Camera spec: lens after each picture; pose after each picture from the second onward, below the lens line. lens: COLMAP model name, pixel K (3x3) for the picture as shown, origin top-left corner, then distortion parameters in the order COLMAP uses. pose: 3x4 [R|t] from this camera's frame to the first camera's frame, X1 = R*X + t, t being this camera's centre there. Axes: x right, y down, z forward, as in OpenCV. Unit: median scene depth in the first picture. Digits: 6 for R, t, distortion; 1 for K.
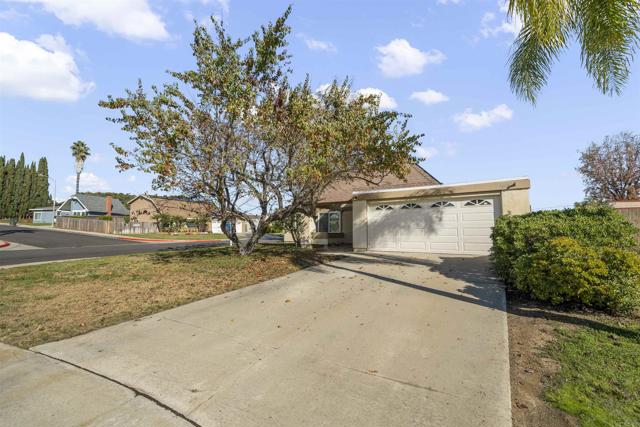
lens RADIAL K [[262.9, 0, 320.0], [0, 262.9, 213.5], [0, 0, 1]] dist [-0.000033, -0.000009]
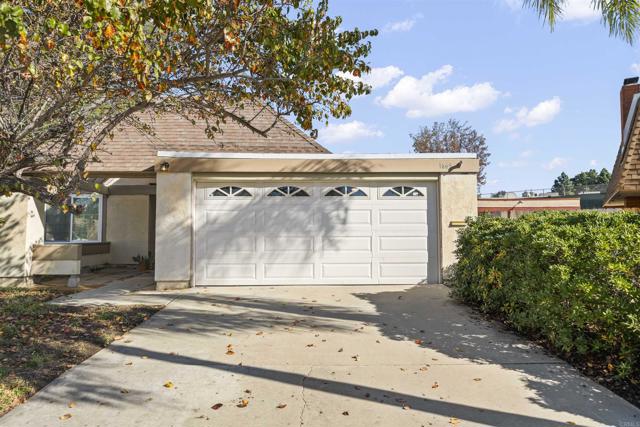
lens RADIAL K [[431.6, 0, 320.0], [0, 431.6, 213.5], [0, 0, 1]] dist [-0.000272, -0.000130]
pose [[0.820648, 0.025607, 0.570861, -0.066038], [-0.038972, 0.999177, 0.011206, 0.001511], [-0.570104, -0.031444, 0.820970, 0.309341]]
